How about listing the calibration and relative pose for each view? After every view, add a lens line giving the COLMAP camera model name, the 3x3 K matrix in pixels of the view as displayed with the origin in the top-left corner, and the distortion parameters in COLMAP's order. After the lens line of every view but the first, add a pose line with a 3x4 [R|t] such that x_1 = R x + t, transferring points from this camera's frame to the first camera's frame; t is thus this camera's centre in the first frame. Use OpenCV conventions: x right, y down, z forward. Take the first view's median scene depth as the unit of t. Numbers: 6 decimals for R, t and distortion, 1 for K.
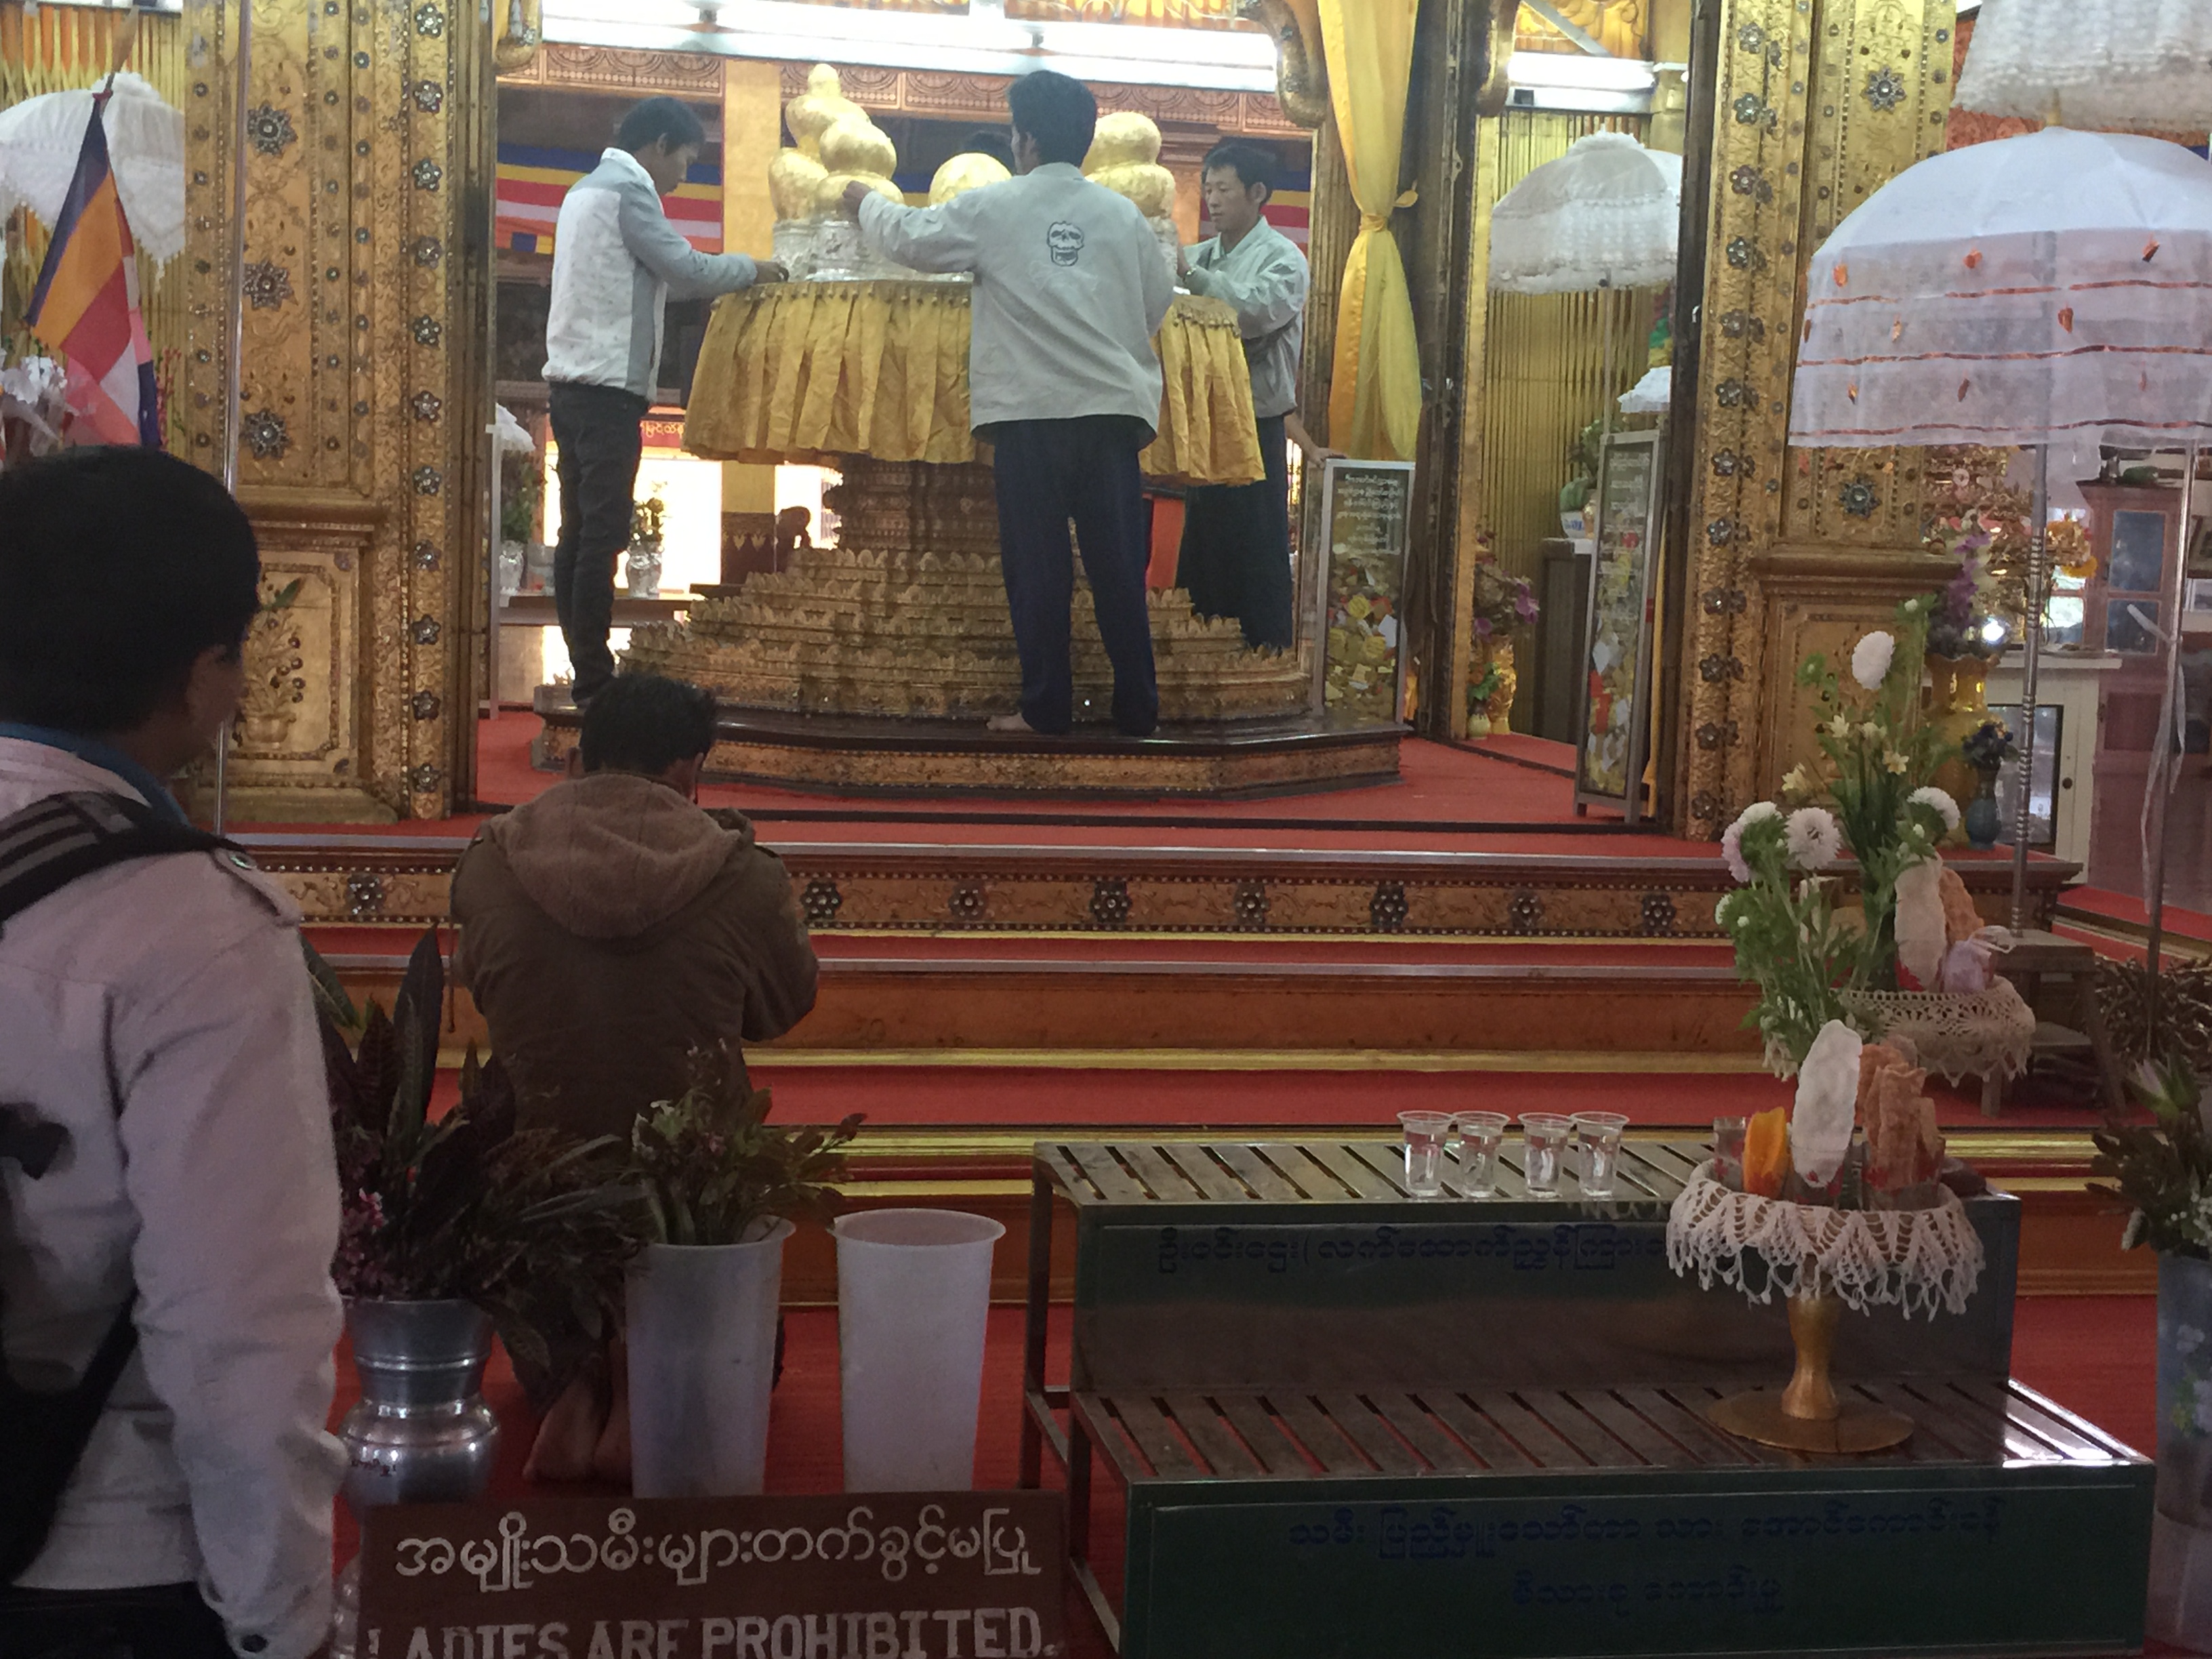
lens RADIAL K [[3208.1, 0, 1105.0], [0, 3208.1, 831.3], [0, 0, 1]] dist [0.042164, 0.000000]
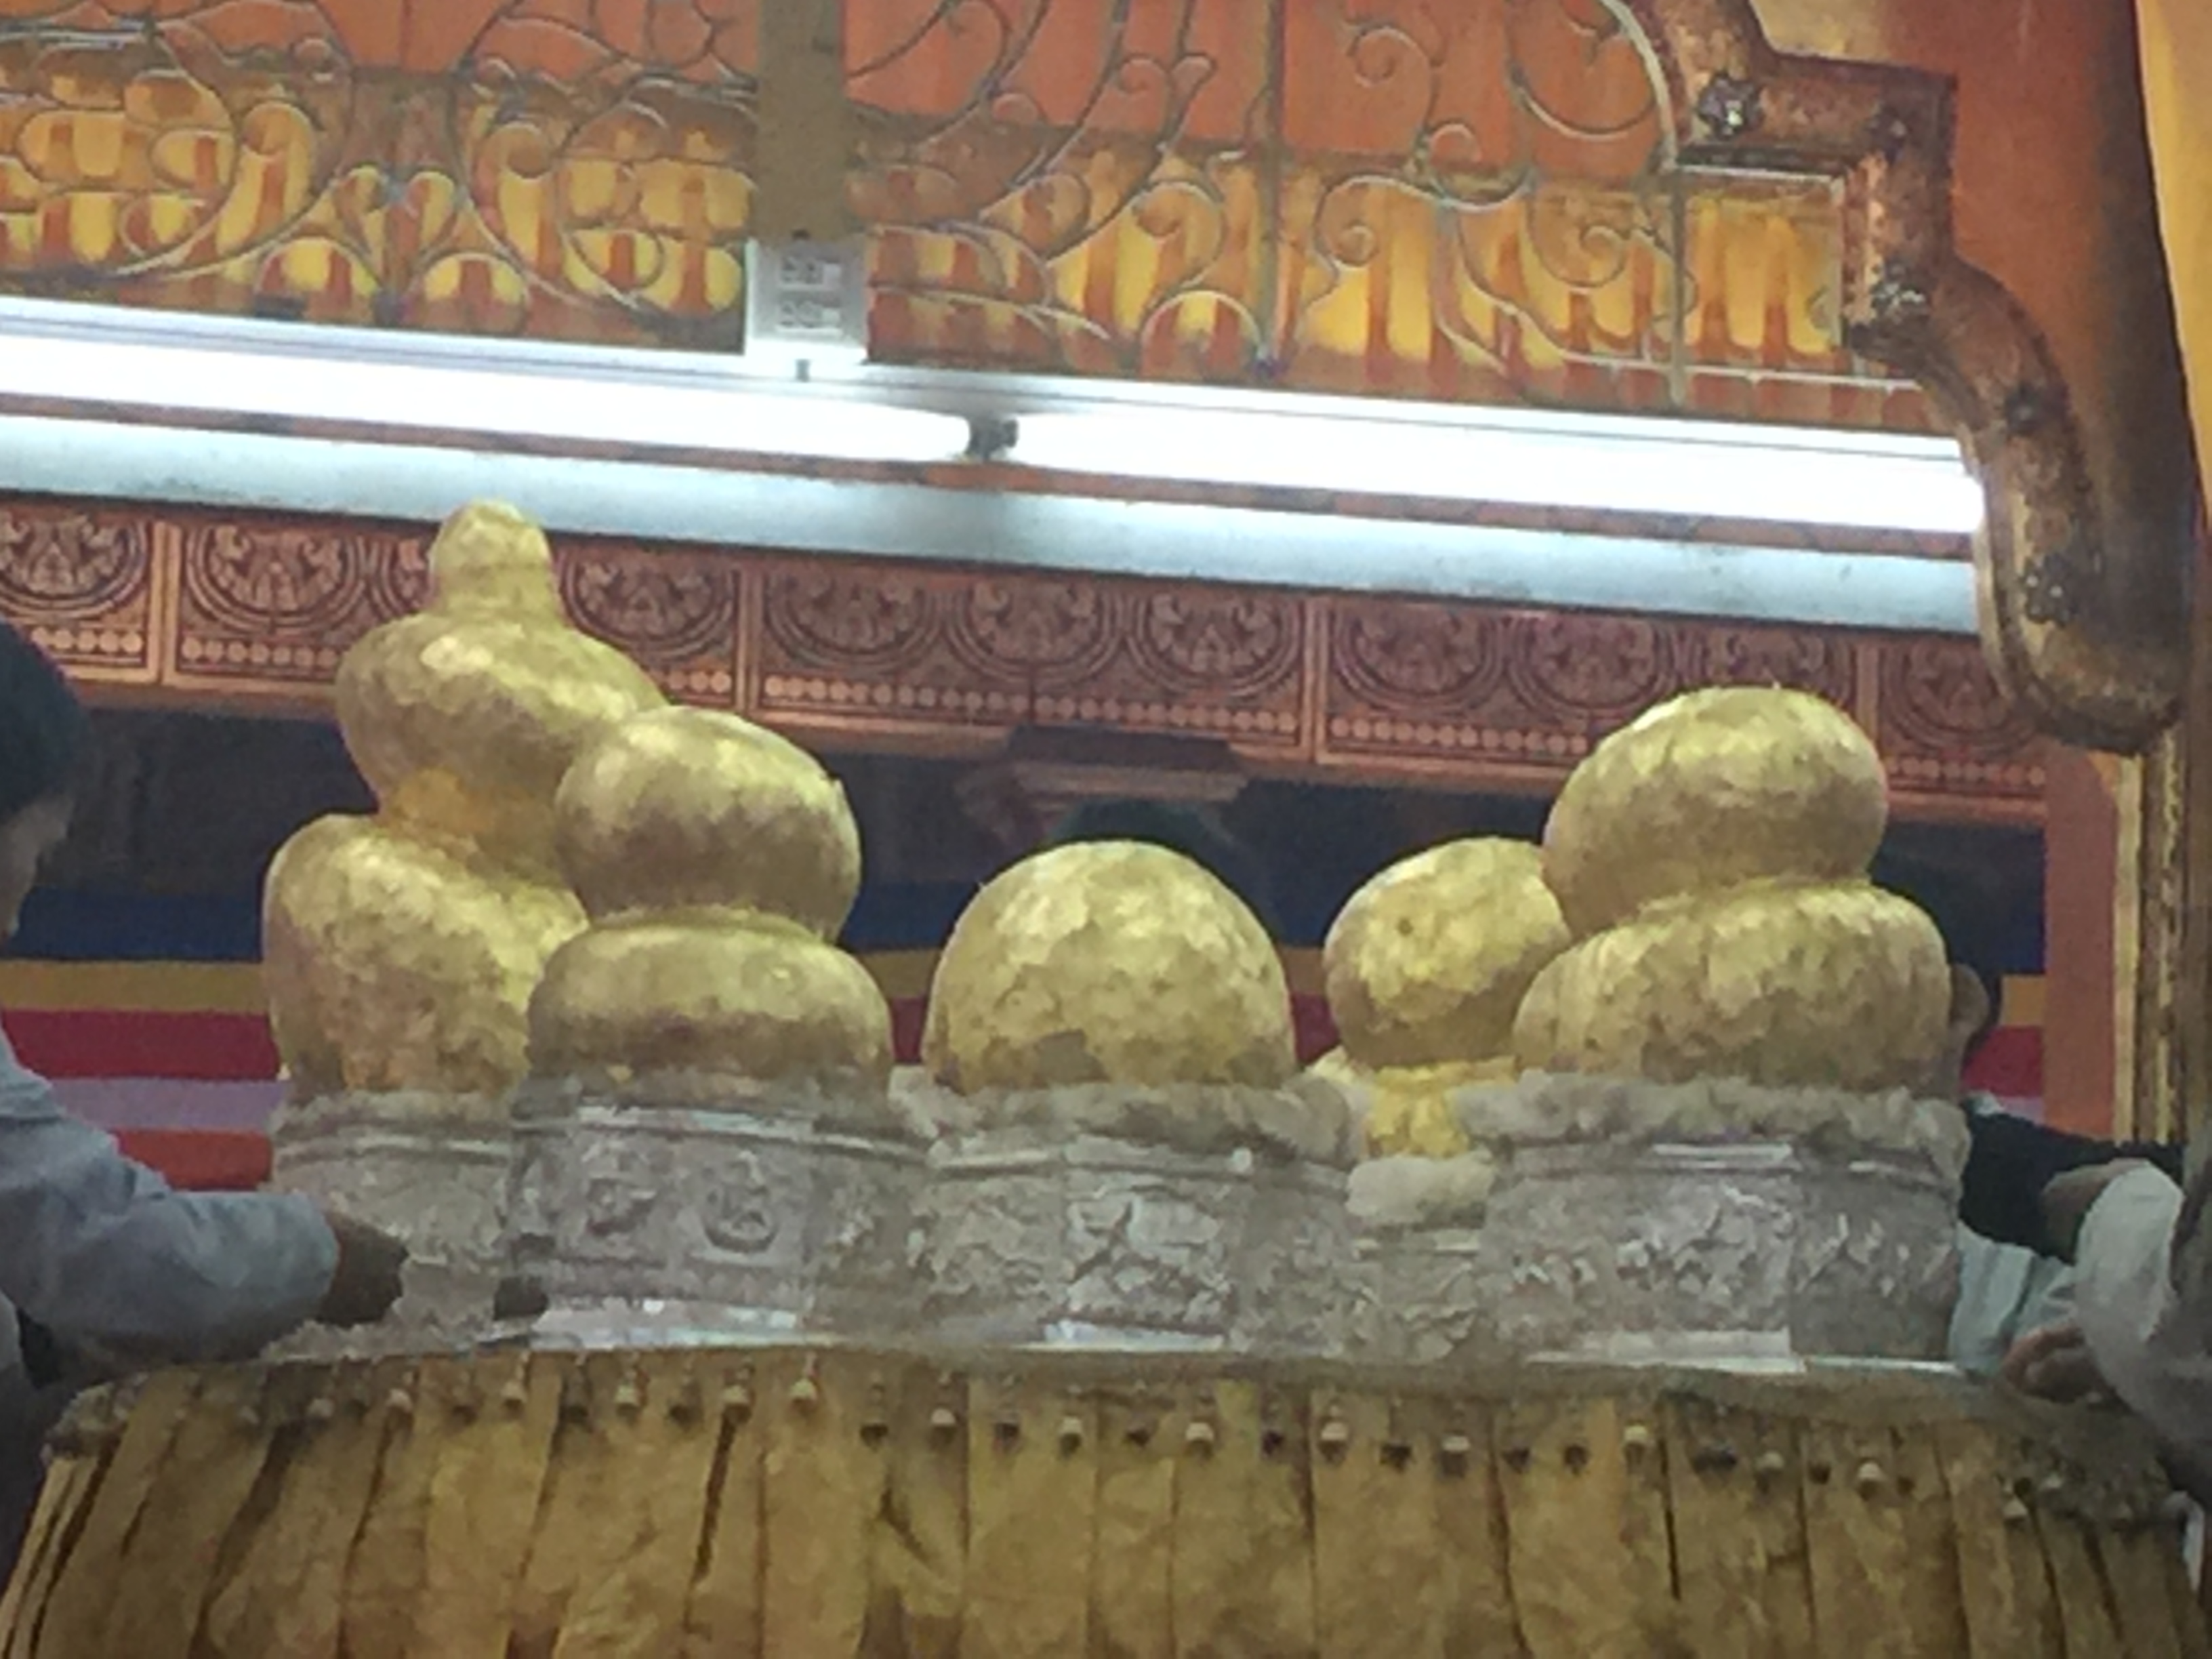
lens RADIAL K [[9414.0, 0, 1104.5], [0, 9414.0, 827.5], [0, 0, 1]] dist [0.338681, 0.000000]
pose [[0.995324, 0.006400, 0.096377, -0.115462], [0.013599, 0.978576, -0.205435, -0.061111], [-0.095627, 0.205785, 0.973914, 0.284405]]
